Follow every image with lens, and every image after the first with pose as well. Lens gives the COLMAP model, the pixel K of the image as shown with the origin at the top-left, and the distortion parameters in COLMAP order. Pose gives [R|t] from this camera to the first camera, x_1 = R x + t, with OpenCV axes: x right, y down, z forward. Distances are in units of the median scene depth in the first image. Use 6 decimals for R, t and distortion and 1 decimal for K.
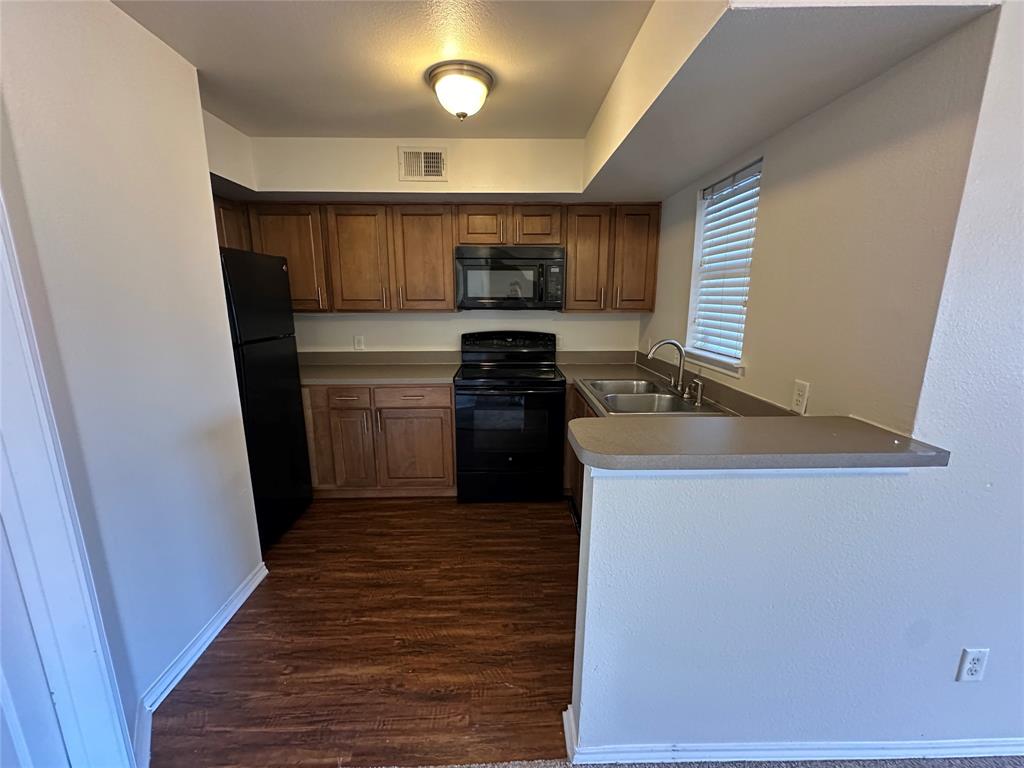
lens RADIAL K [[409.0, 0, 512.3], [0, 409.0, 380.9], [0, 0, 1]] dist [-0.007315, 0.000112]
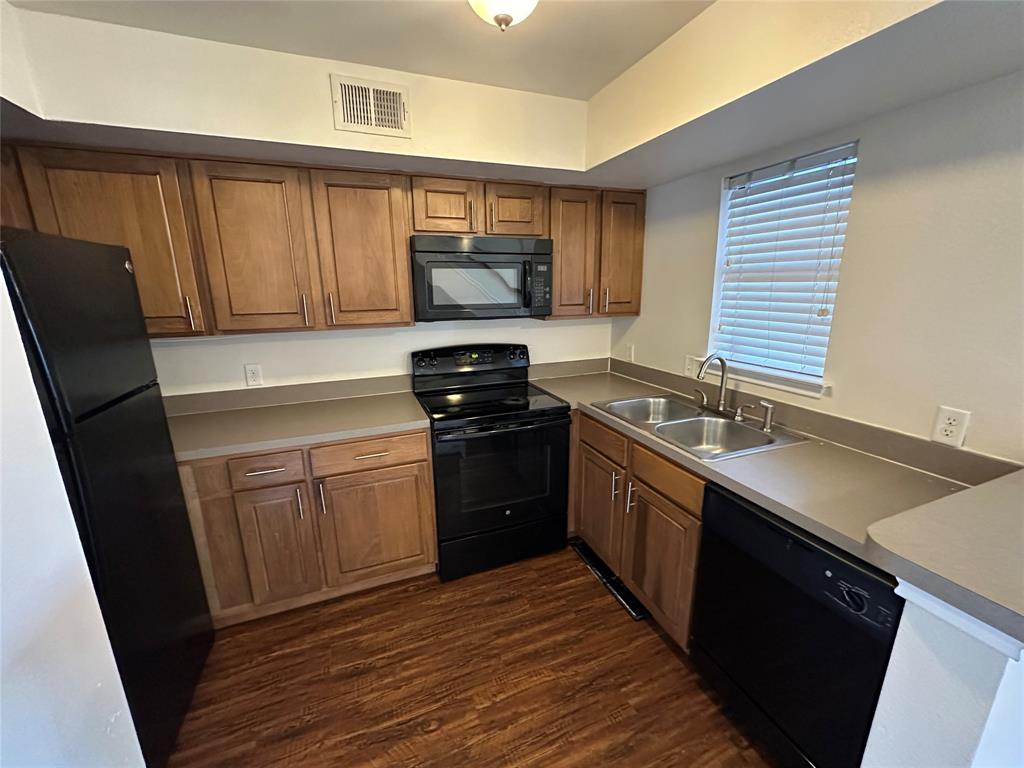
lens RADIAL K [[409.0, 0, 512.3], [0, 409.0, 380.9], [0, 0, 1]] dist [-0.007315, 0.000112]
pose [[0.940066, -0.089877, 0.328934, -0.232070], [0.082060, 0.995918, 0.037601, -0.087638], [-0.330970, -0.008355, 0.943604, 0.267422]]
